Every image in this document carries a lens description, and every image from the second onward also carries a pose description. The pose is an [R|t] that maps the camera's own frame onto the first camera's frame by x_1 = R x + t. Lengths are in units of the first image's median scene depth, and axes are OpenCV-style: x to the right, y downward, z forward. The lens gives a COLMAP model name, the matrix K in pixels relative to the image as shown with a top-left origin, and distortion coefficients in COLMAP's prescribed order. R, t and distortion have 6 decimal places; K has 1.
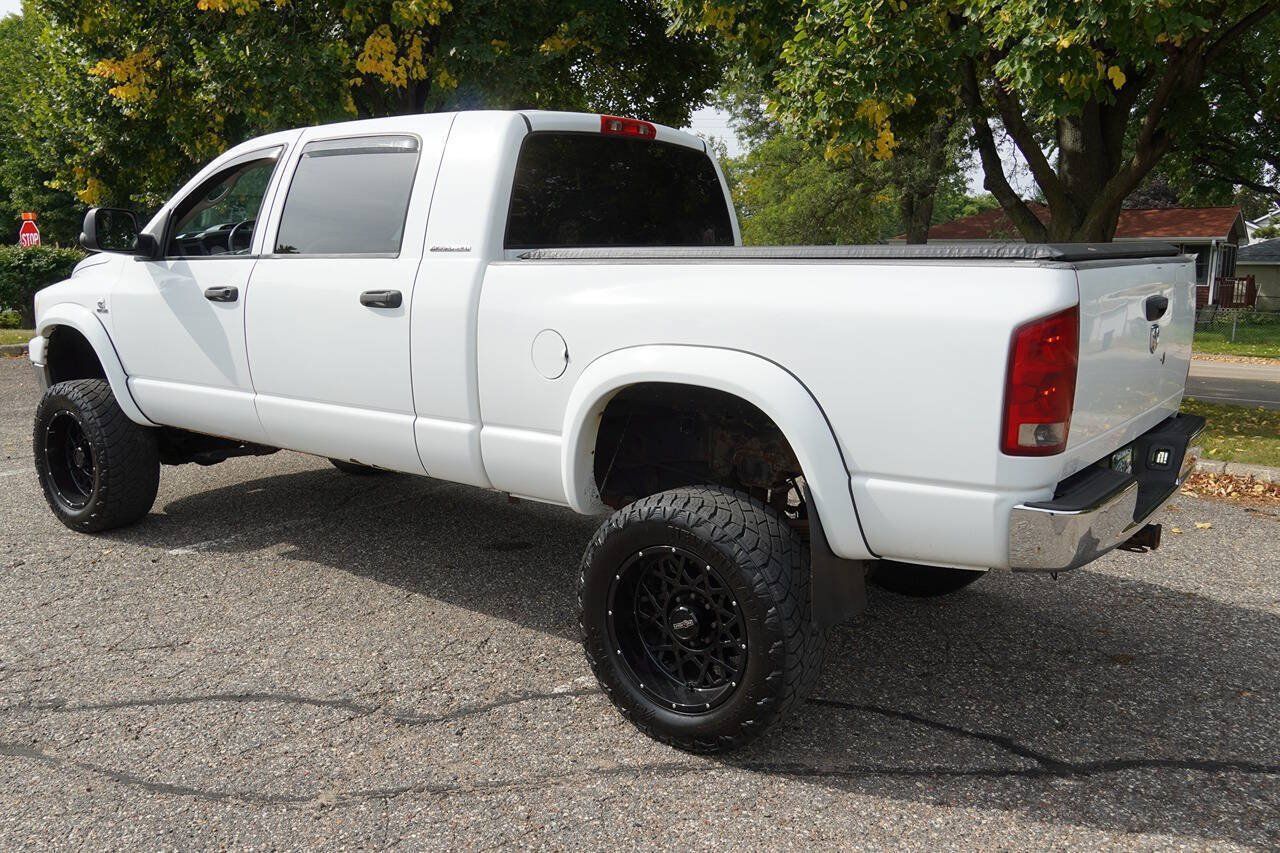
lens RADIAL K [[1046.6, 0, 651.4], [0, 1046.6, 430.9], [0, 0, 1]] dist [-0.017090, 0.048234]
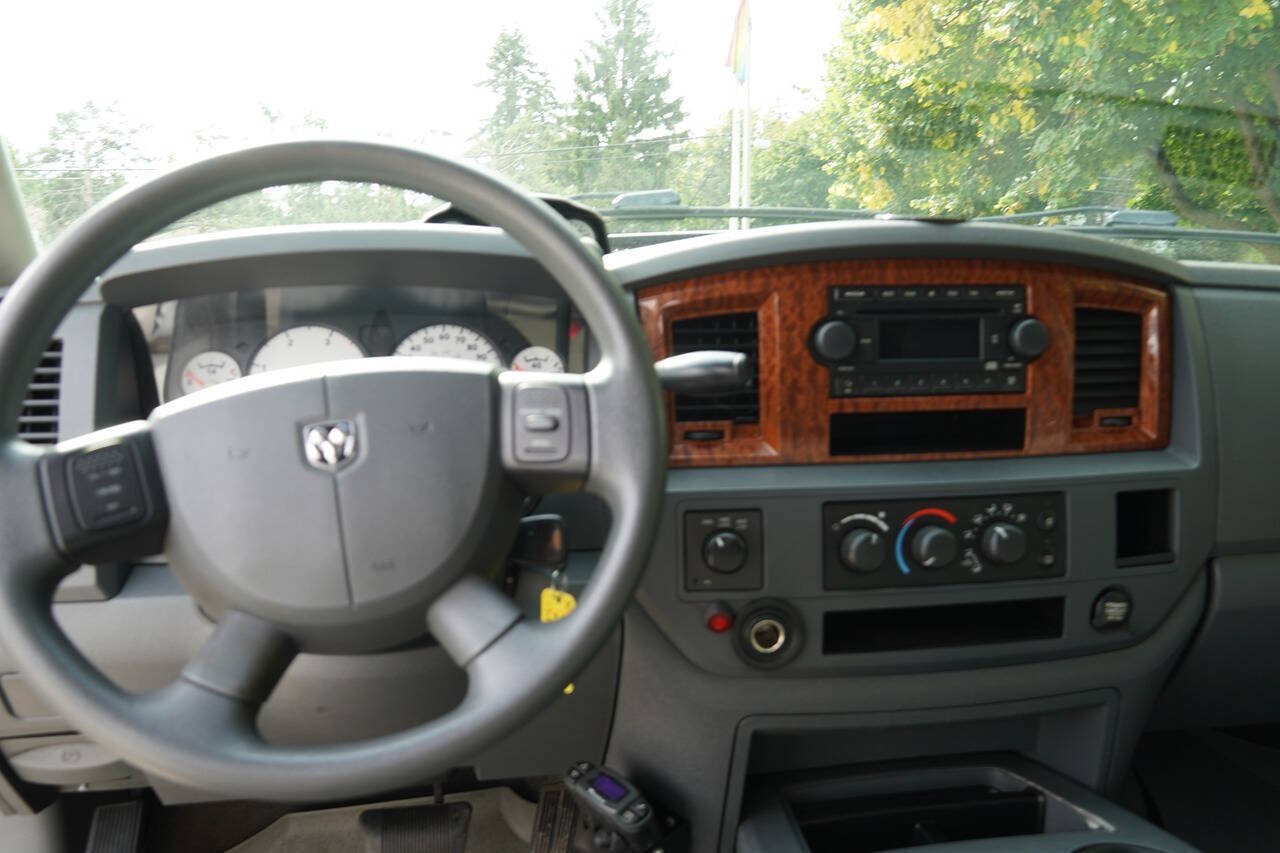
lens RADIAL K [[1046.6, 0, 639.8], [0, 1046.6, 414.2], [0, 0, 1]] dist [-0.017090, 0.048234]
pose [[0.722874, 0.101613, -0.683467, -0.454437], [-0.116014, 0.992935, 0.024918, -0.286268], [0.681171, 0.061279, 0.729556, 1.424380]]
